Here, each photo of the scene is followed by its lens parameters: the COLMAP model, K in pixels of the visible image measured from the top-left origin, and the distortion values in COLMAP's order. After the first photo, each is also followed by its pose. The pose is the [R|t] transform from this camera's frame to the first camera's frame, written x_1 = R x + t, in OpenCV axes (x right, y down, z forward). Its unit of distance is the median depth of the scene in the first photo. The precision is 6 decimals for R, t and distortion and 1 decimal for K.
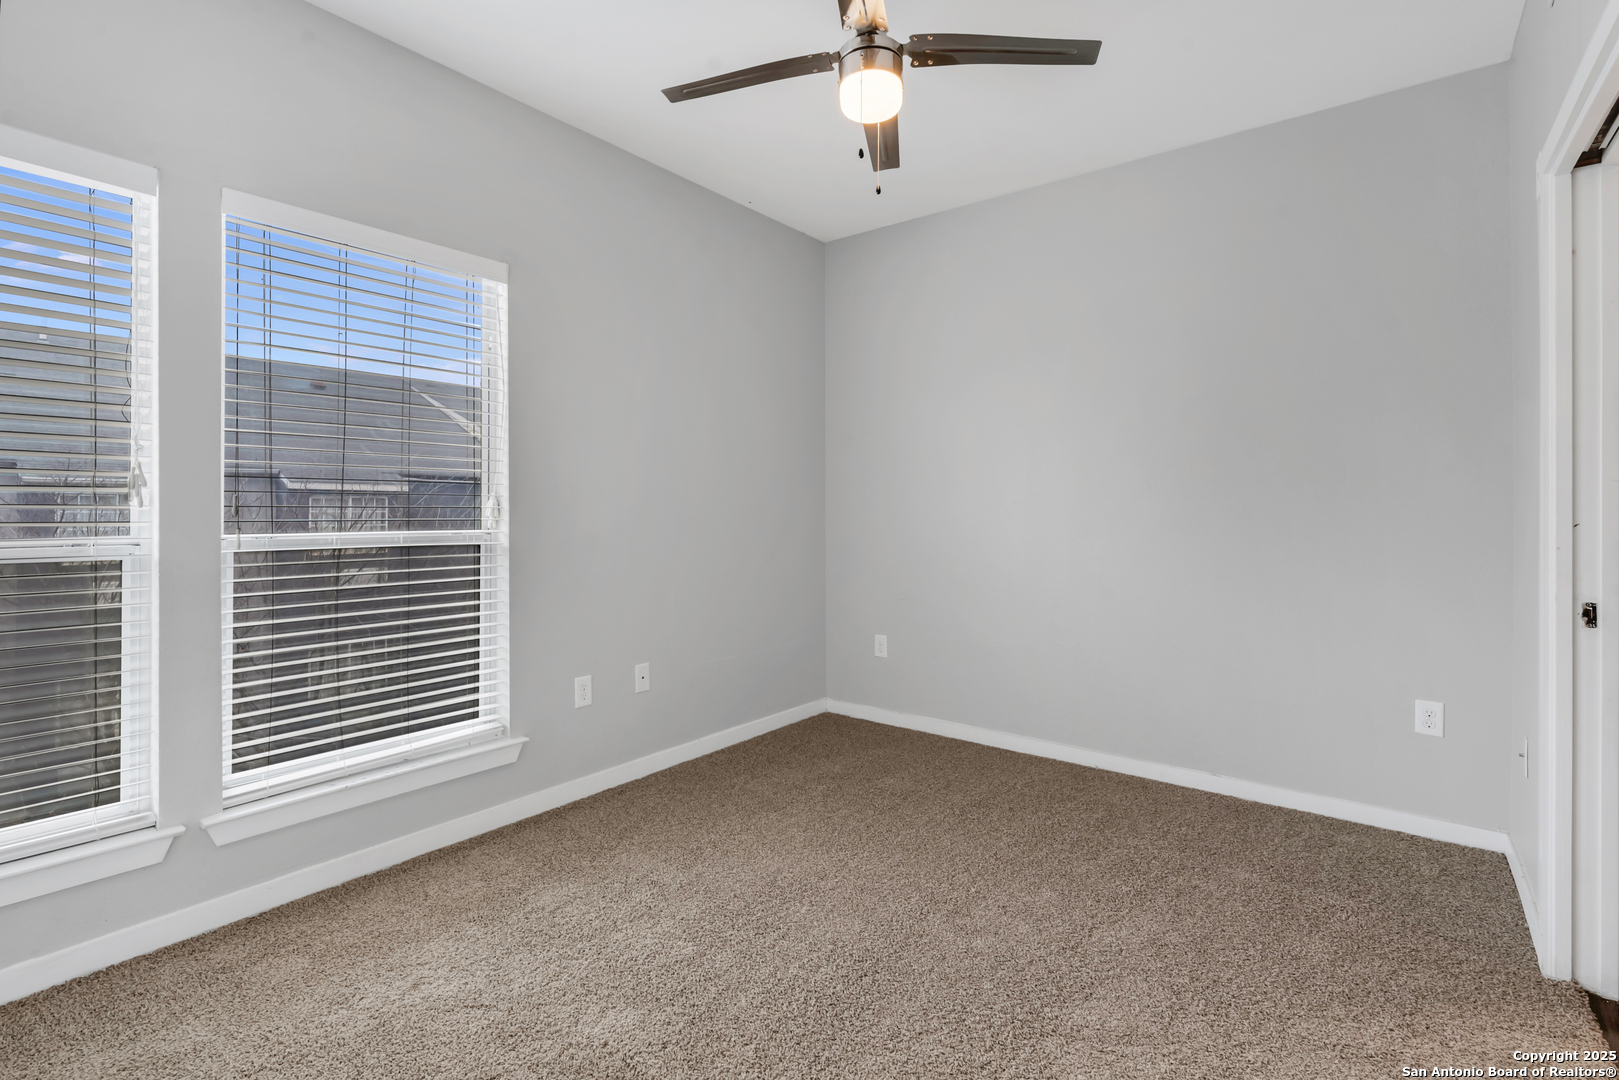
lens RADIAL K [[745.3, 0, 808.1], [0, 745.3, 511.7], [0, 0, 1]] dist [0.001598, 0.000268]
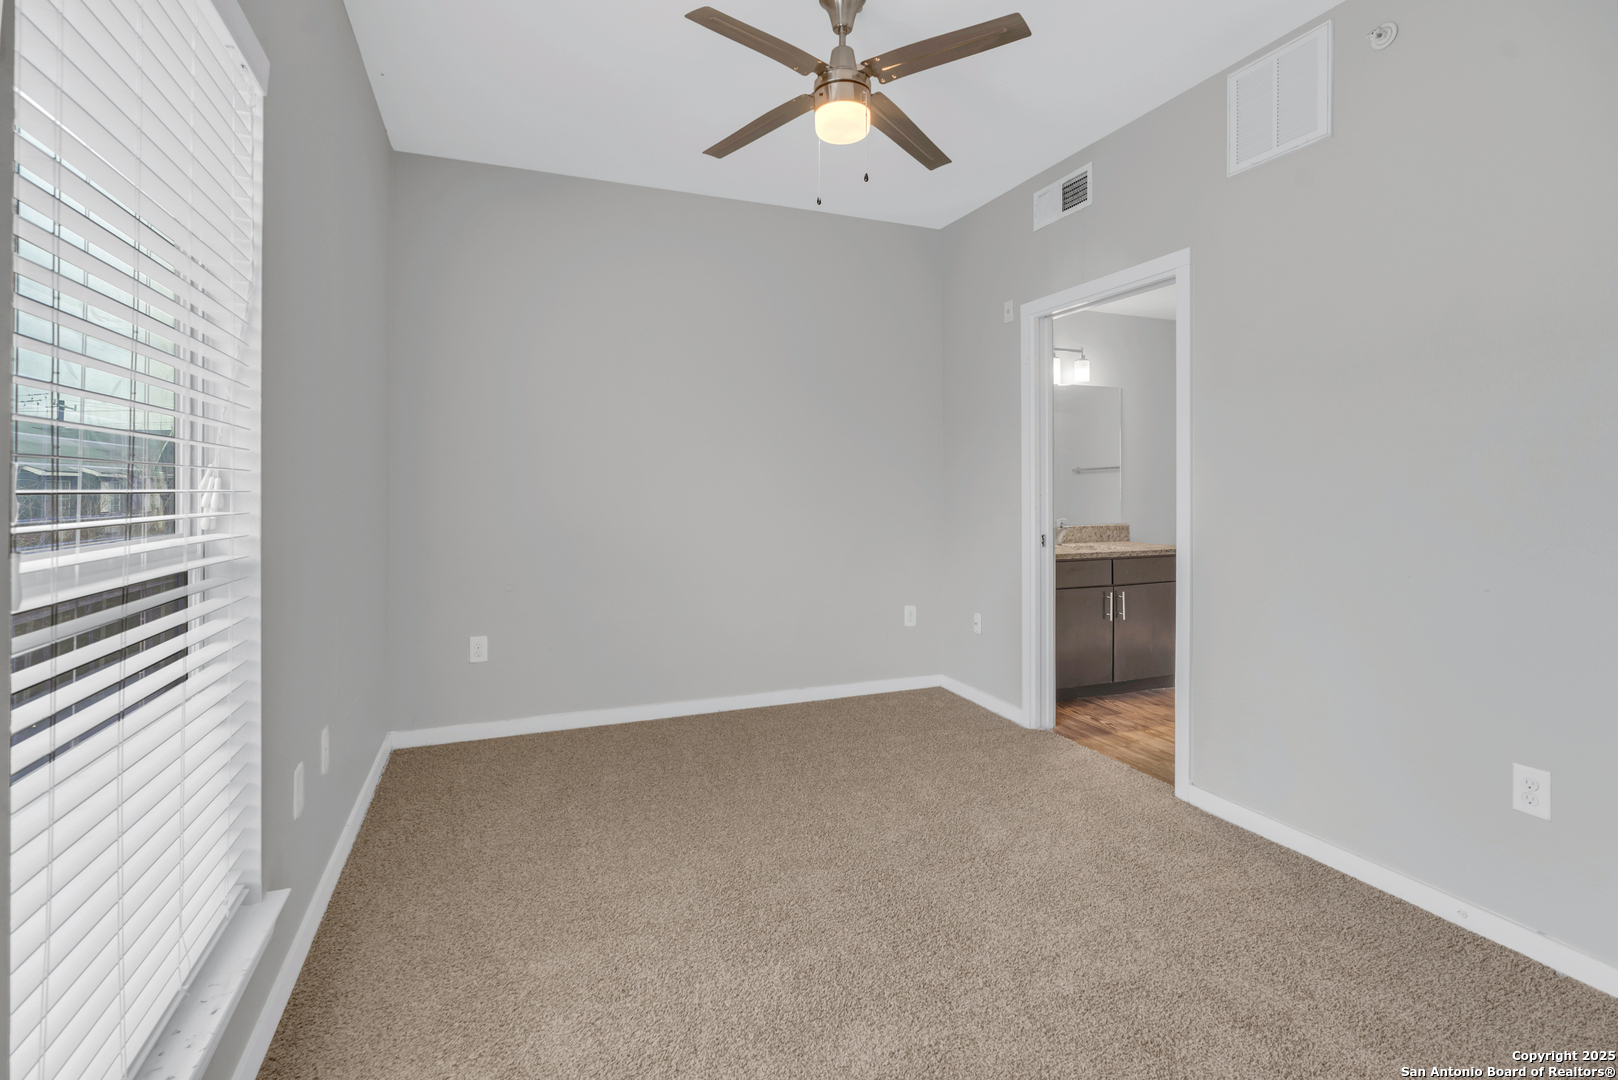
lens RADIAL K [[740.0, 0, 806.5], [0, 740.0, 485.2], [0, 0, 1]] dist [-0.000625, -0.000094]
pose [[0.502959, 0.002100, 0.864308, -0.618781], [0.001528, 0.999993, -0.003319, -0.007558], [-0.864309, 0.002990, 0.502953, 0.334989]]
